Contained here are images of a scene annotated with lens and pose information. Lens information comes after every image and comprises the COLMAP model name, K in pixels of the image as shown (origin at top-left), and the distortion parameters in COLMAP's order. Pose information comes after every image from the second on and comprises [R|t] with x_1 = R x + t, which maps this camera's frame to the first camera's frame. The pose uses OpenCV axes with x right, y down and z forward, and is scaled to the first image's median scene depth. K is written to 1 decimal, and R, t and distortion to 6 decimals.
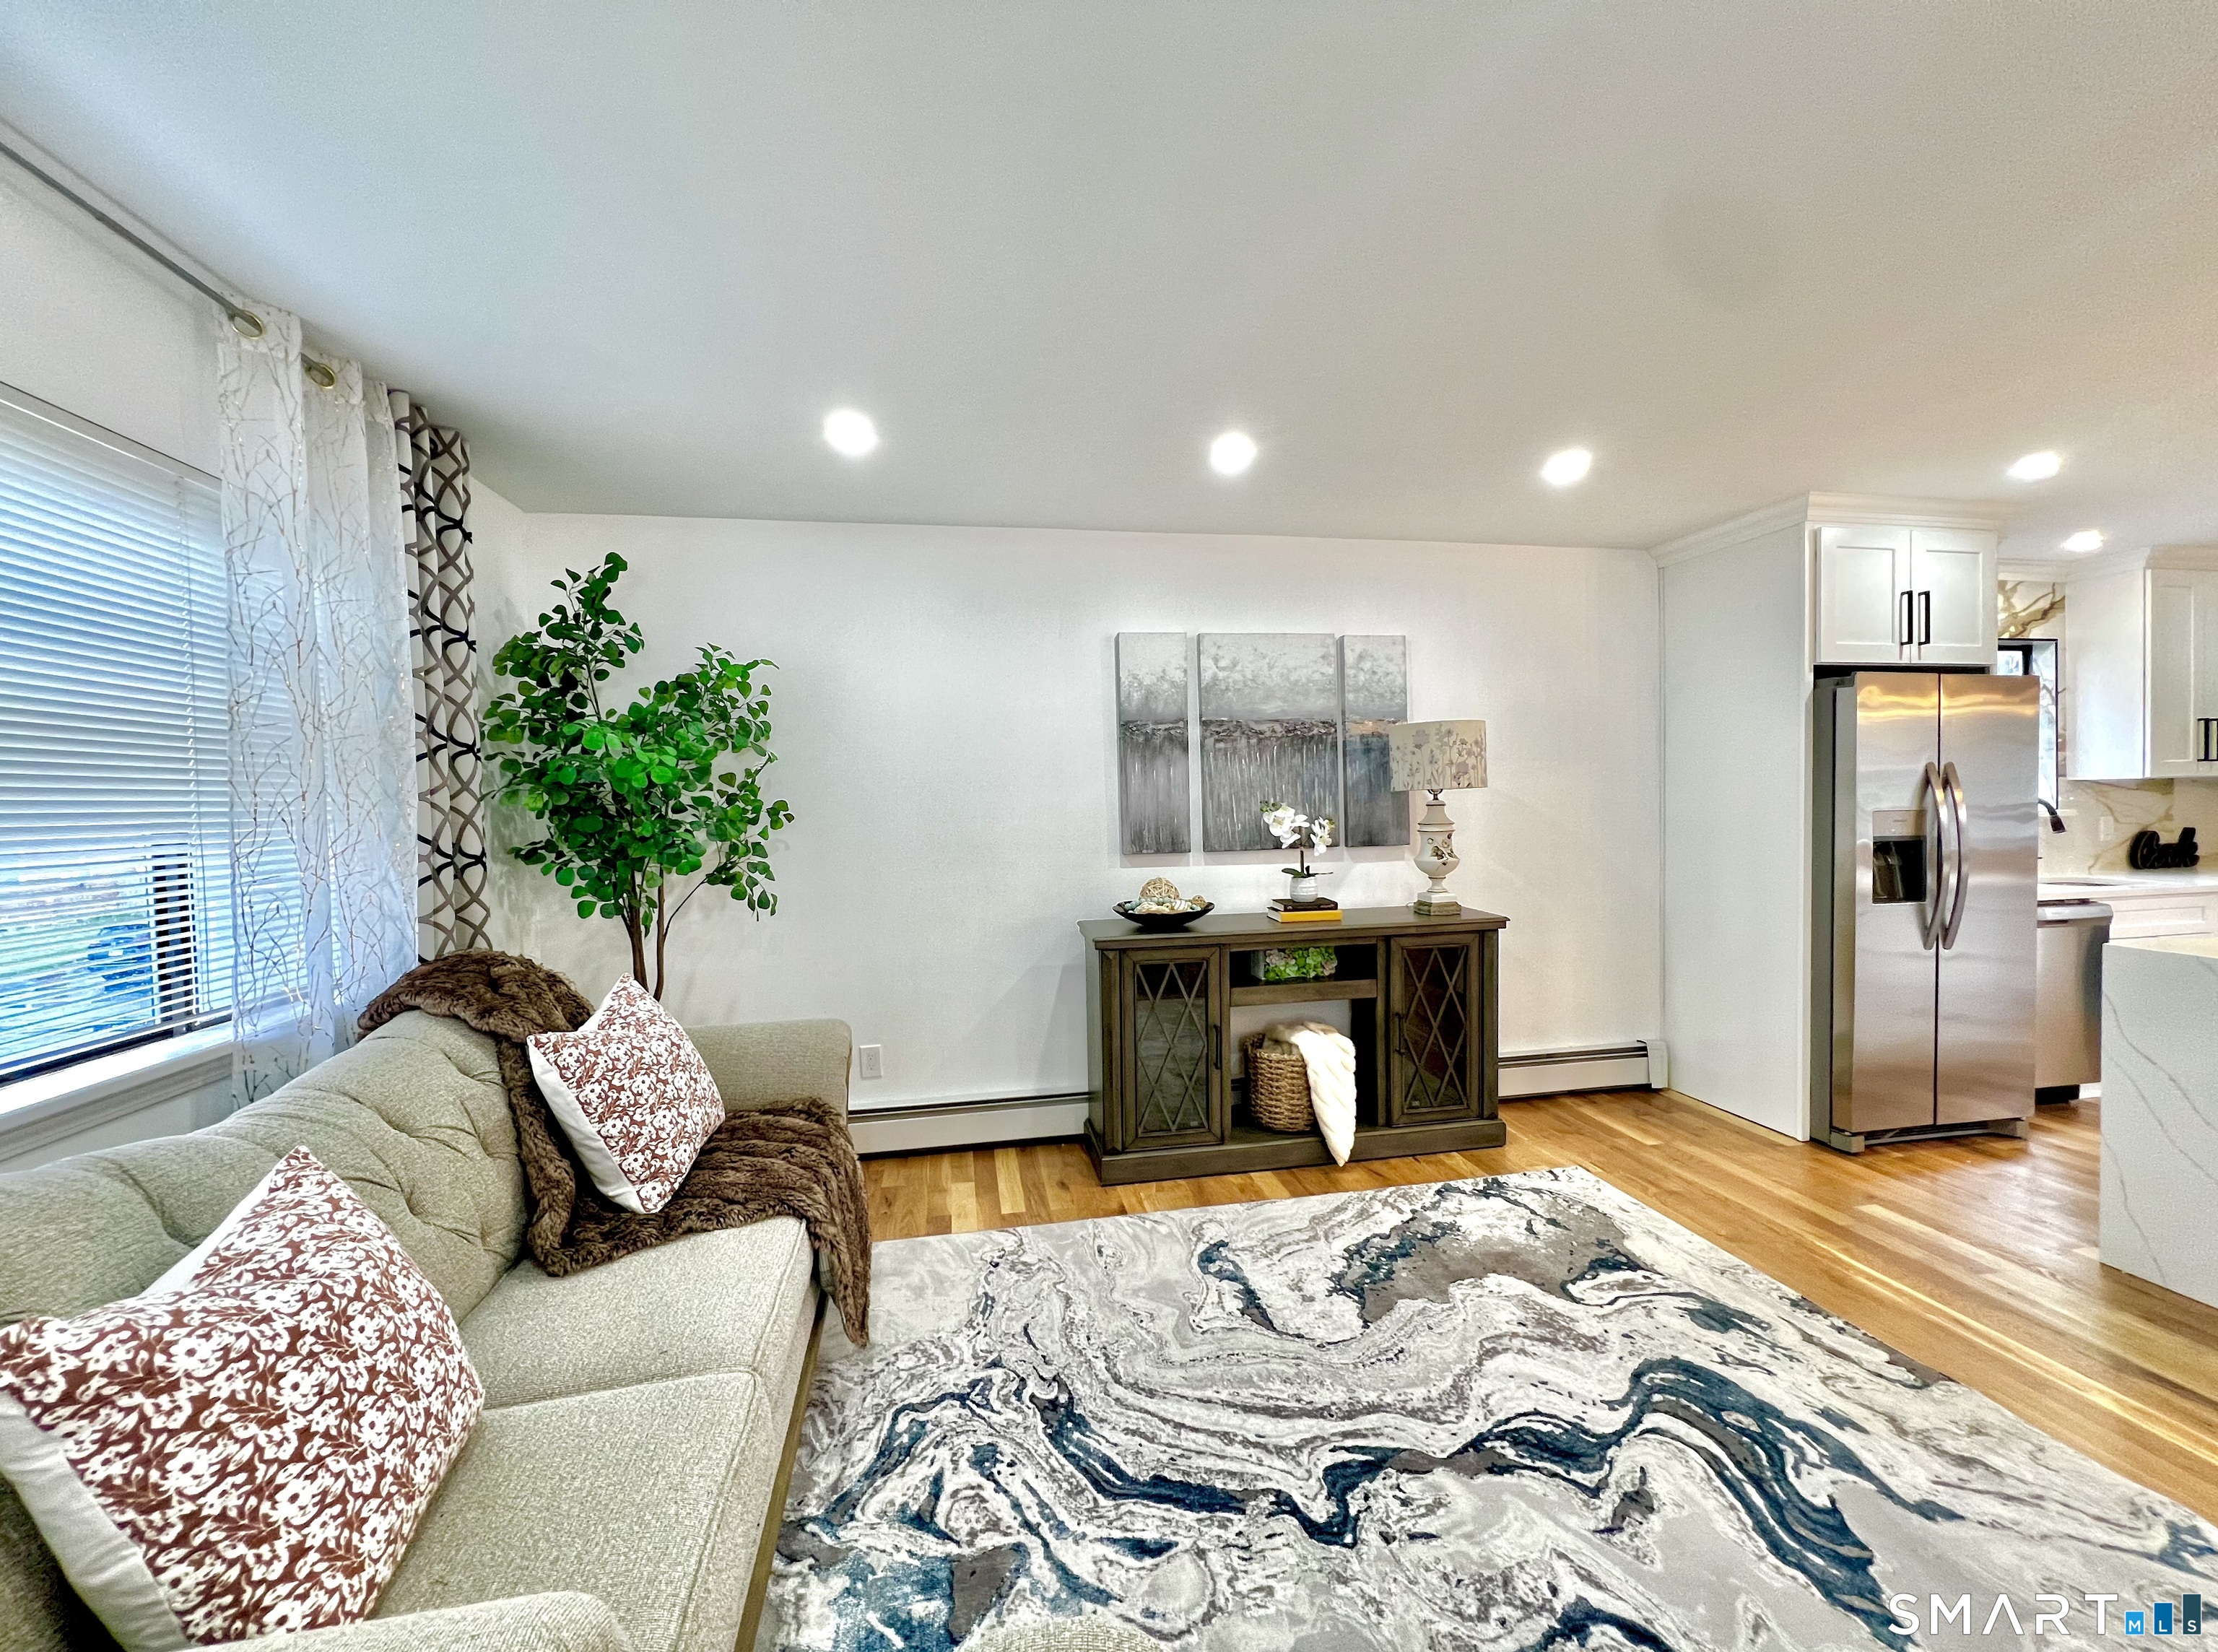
lens RADIAL K [[881.2, 0, 1109.0], [0, 881.2, 826.0], [0, 0, 1]] dist [0.000375, -0.000377]
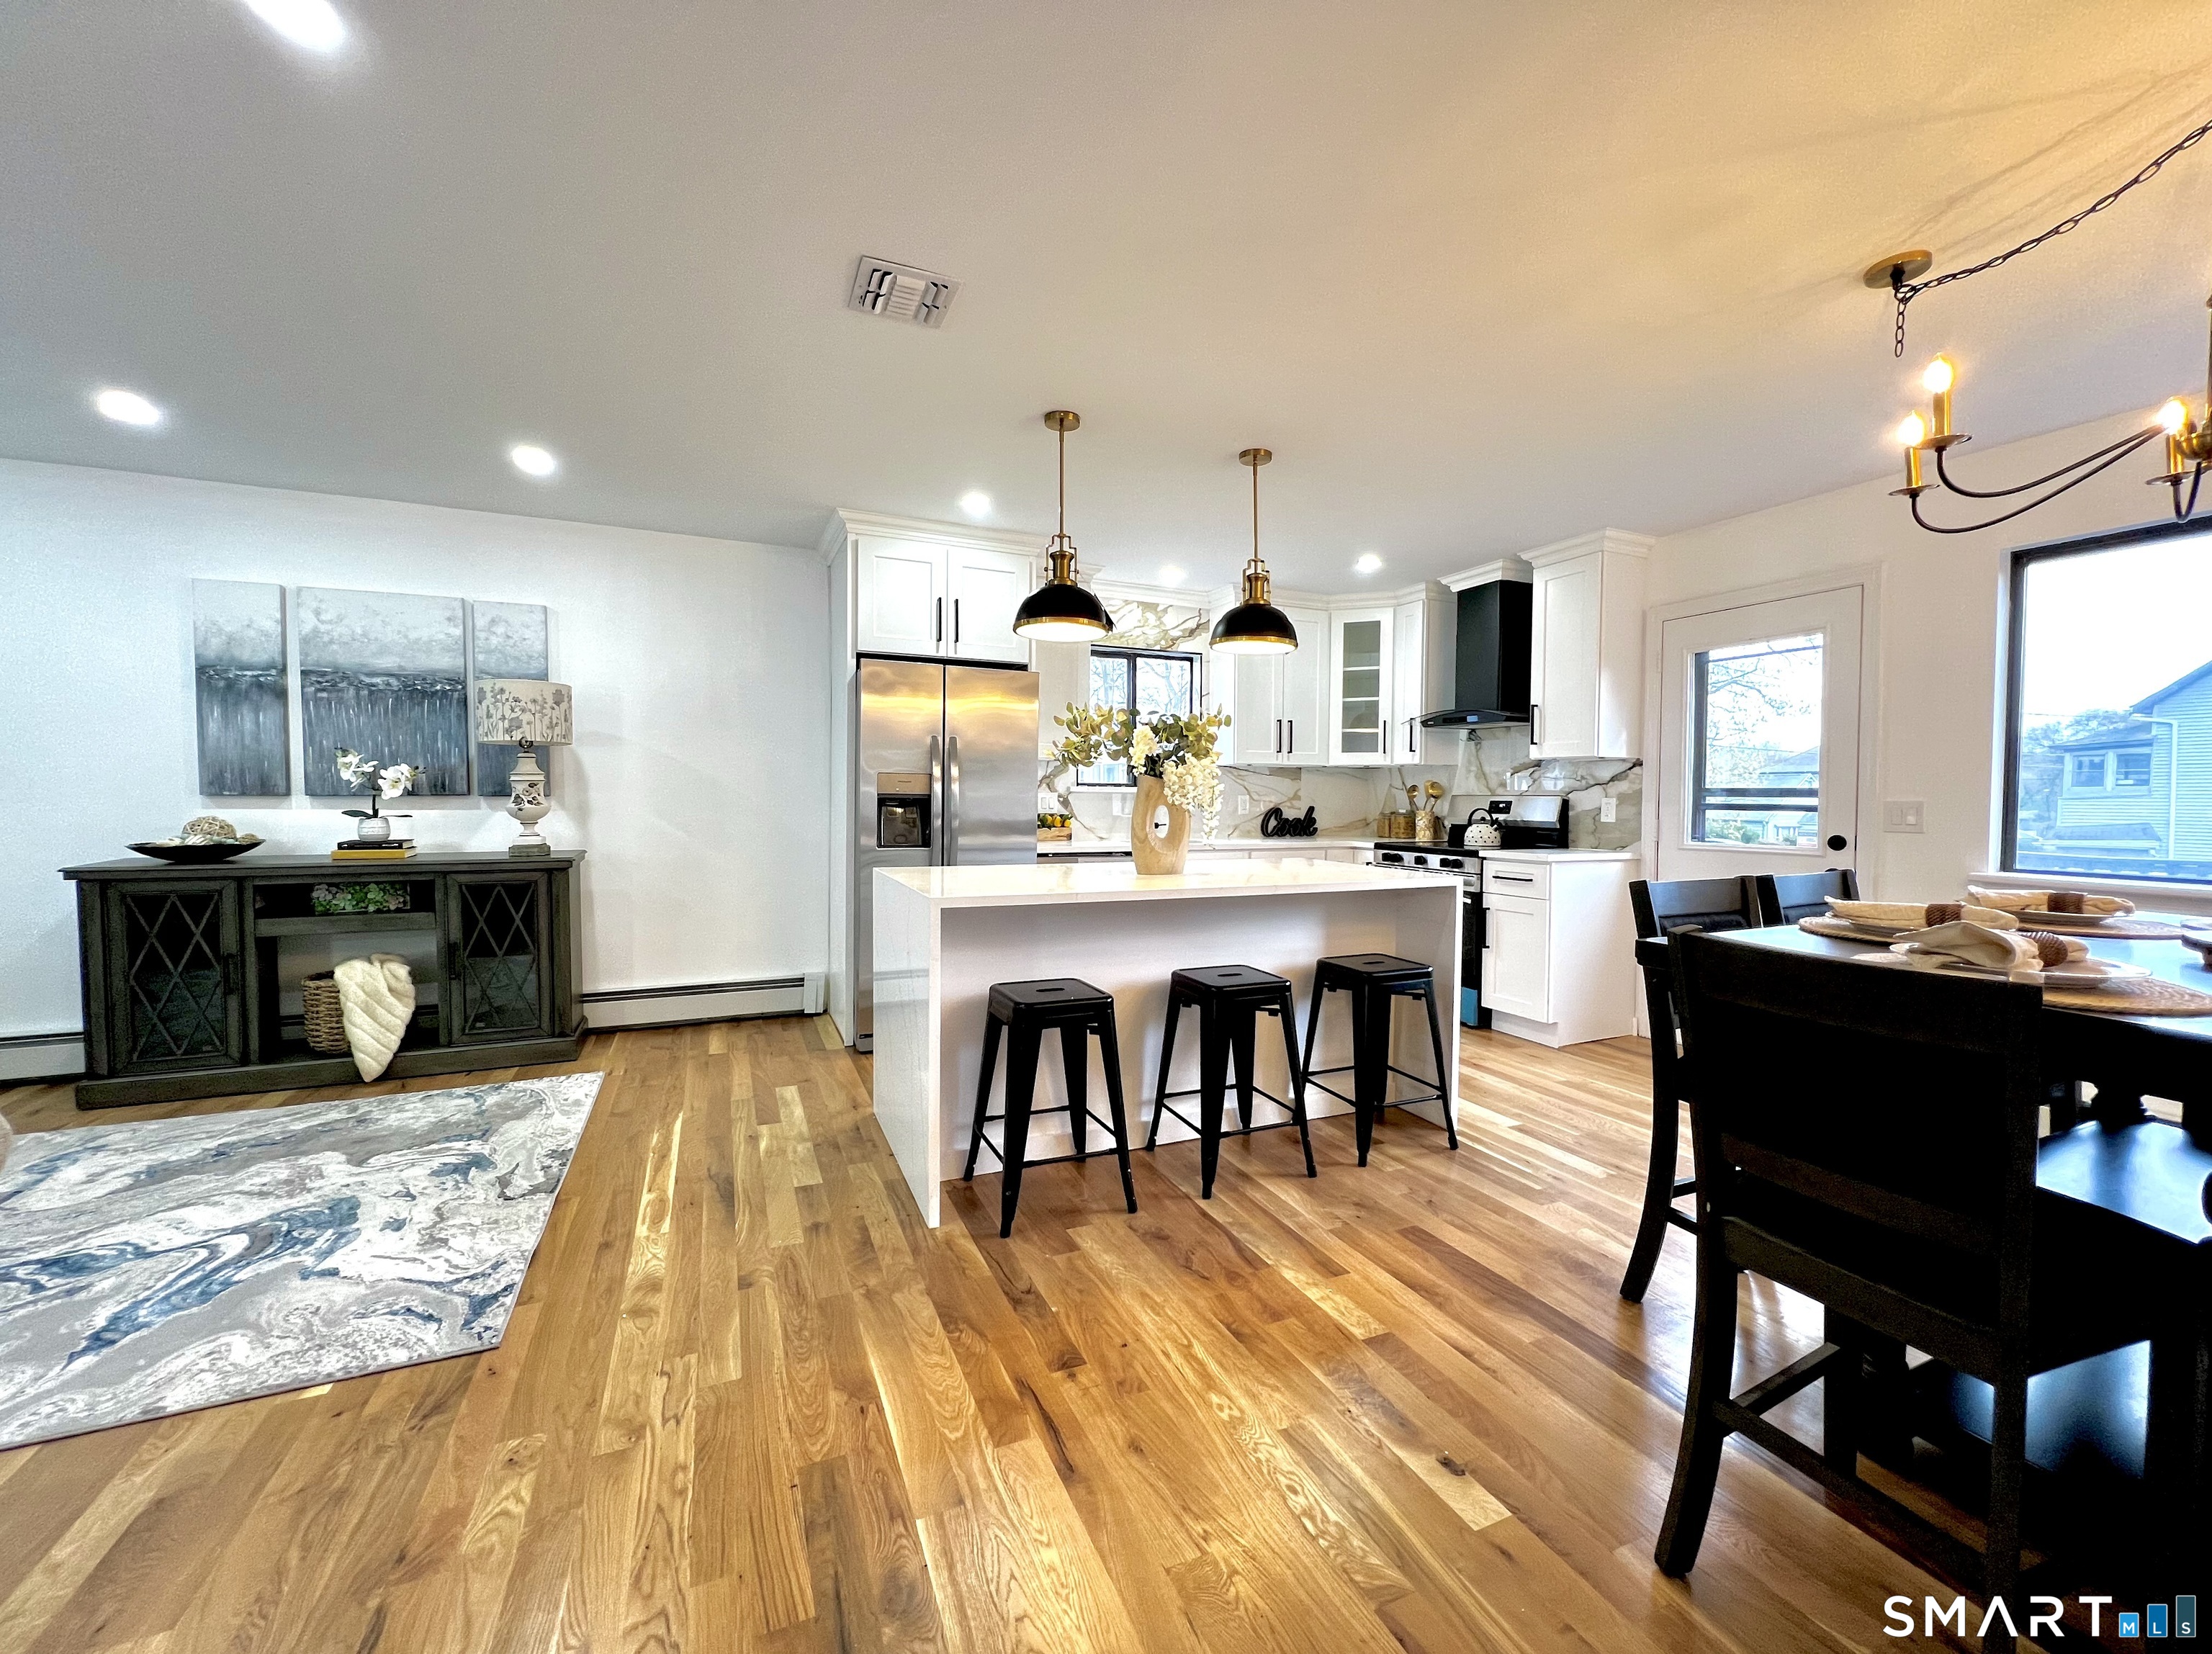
lens RADIAL K [[881.0, 0, 1098.6], [0, 881.0, 821.9], [0, 0, 1]] dist [-0.002476, 0.000641]
pose [[0.972217, 0.021150, 0.233122, 0.843594], [-0.022014, 0.999757, 0.001103, 0.041552], [-0.233042, -0.006204, 0.972447, -0.255912]]
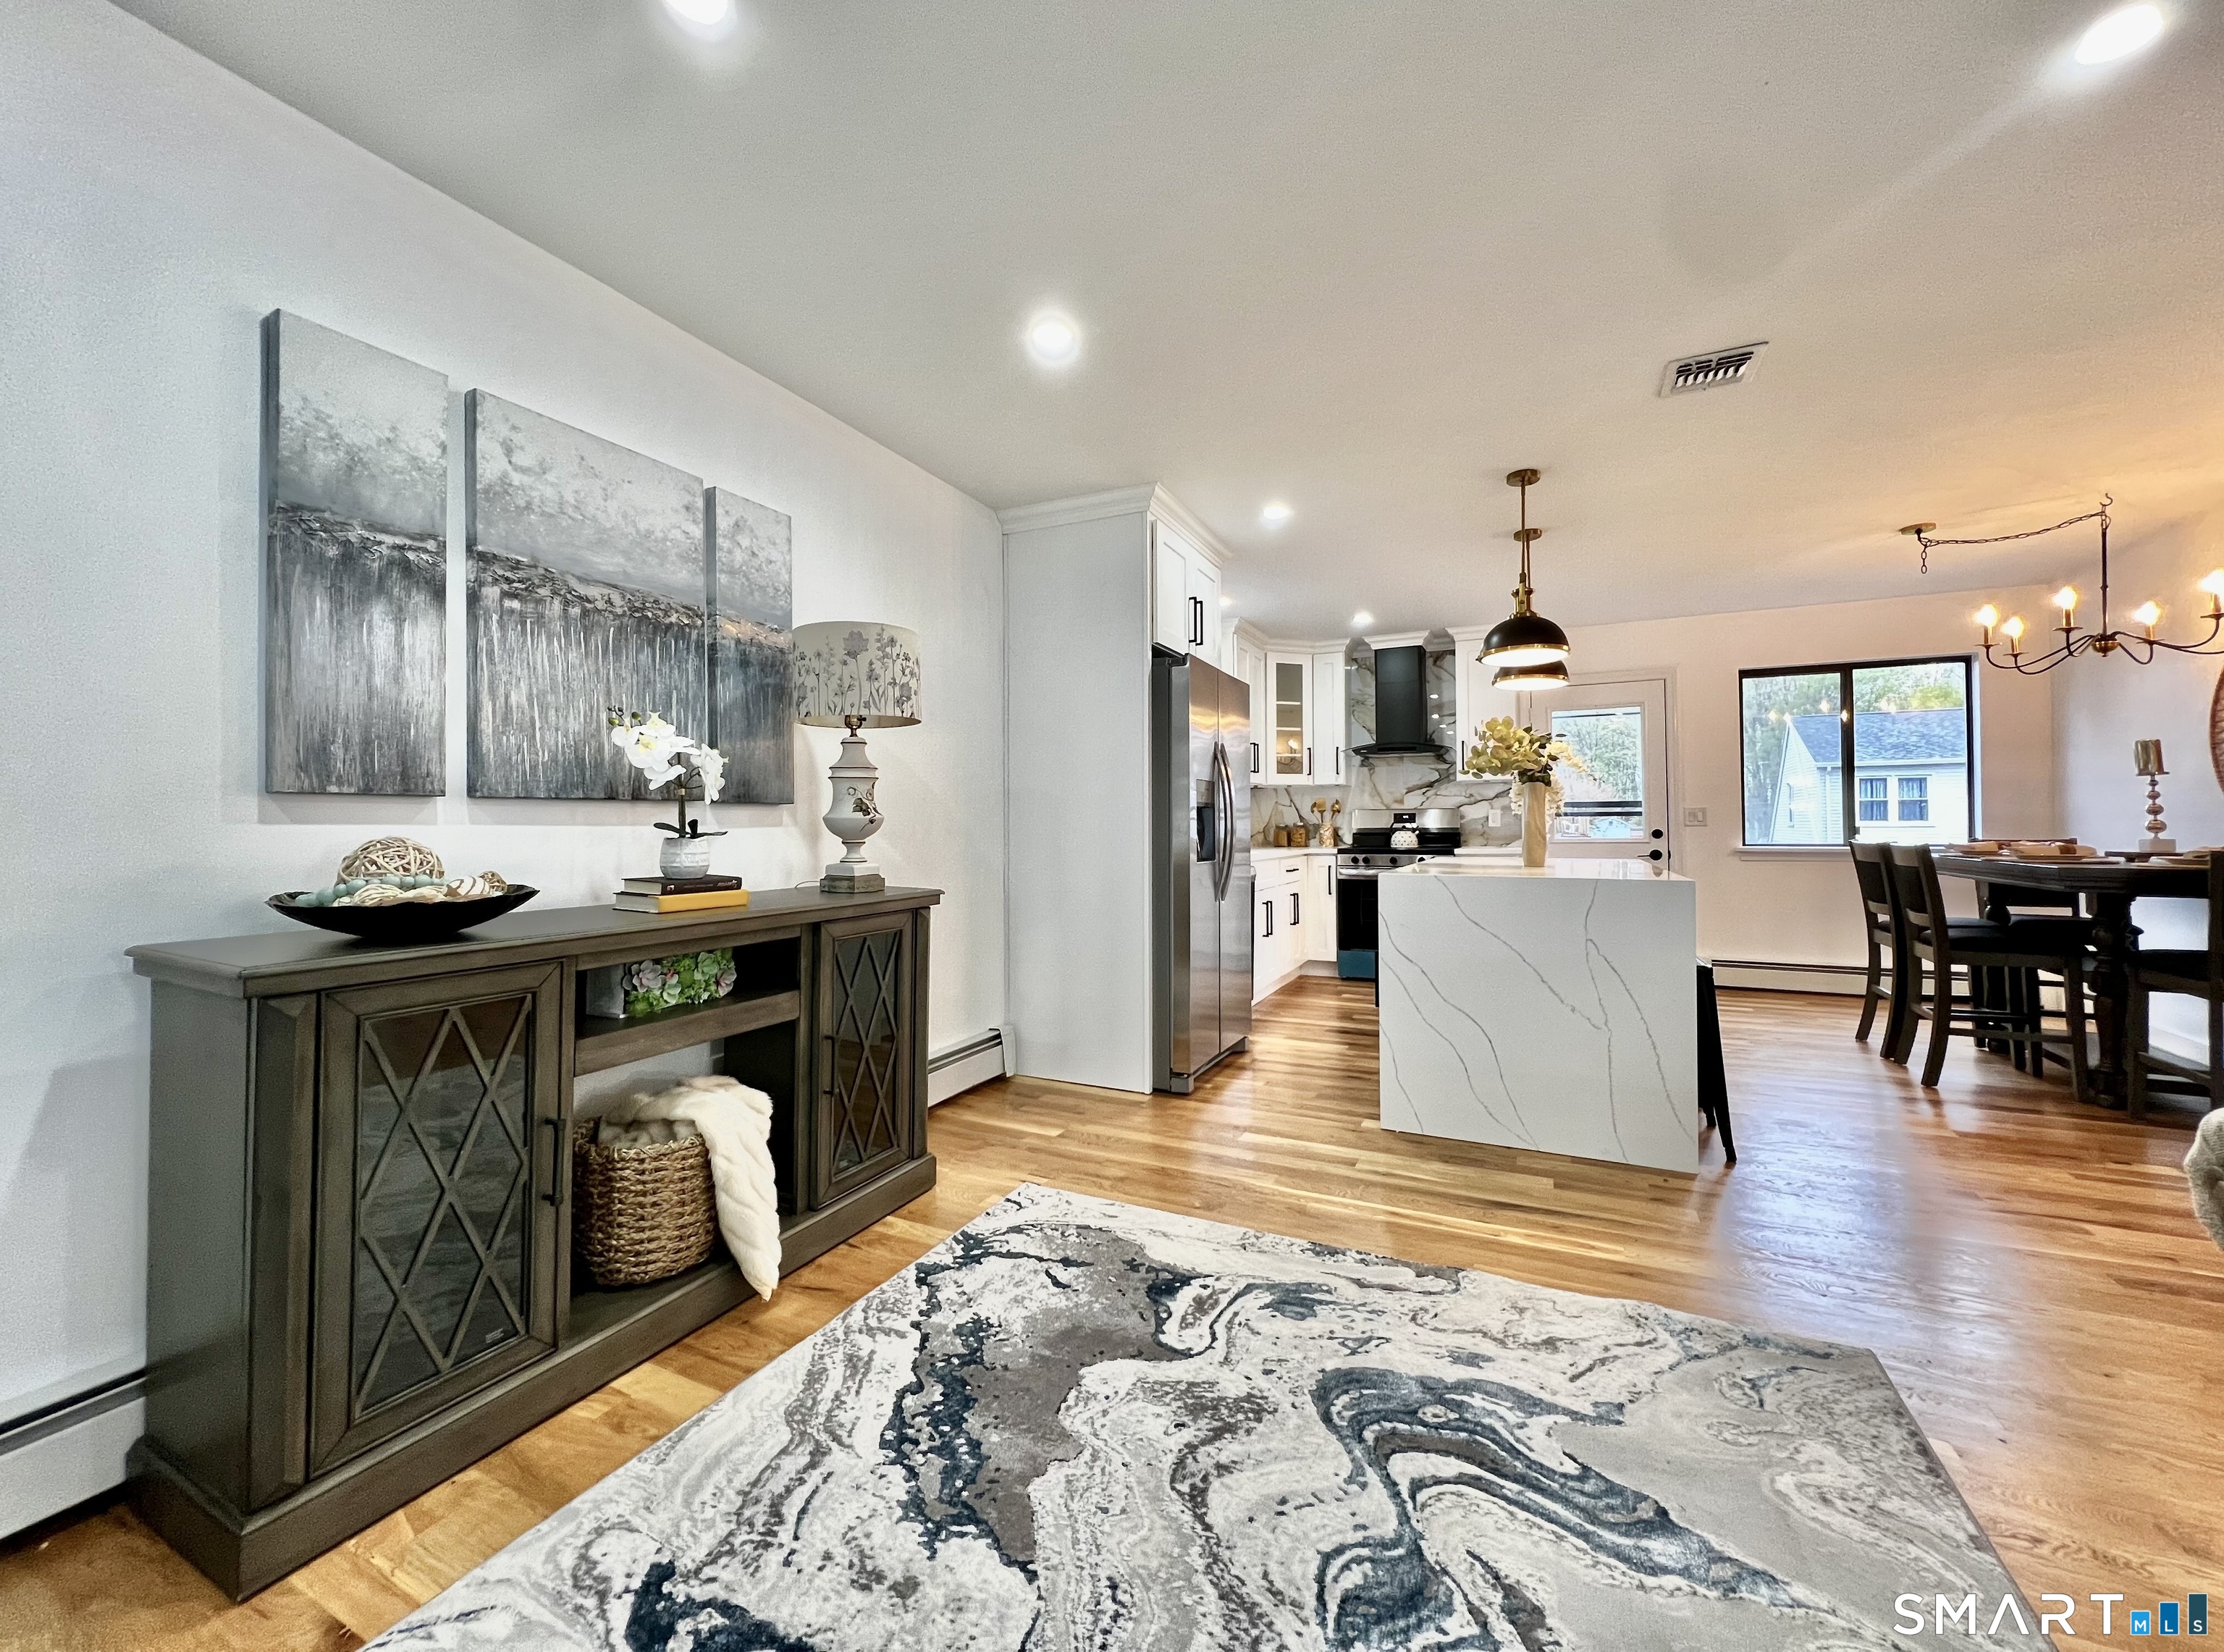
lens RADIAL K [[882.9, 0, 1104.8], [0, 882.9, 810.8], [0, 0, 1]] dist [-0.002964, -0.000404]
pose [[0.594478, 0.031733, 0.803486, -0.098089], [0.013550, 0.998684, -0.049468, 0.074106], [-0.803998, 0.040295, 0.593265, 0.410635]]
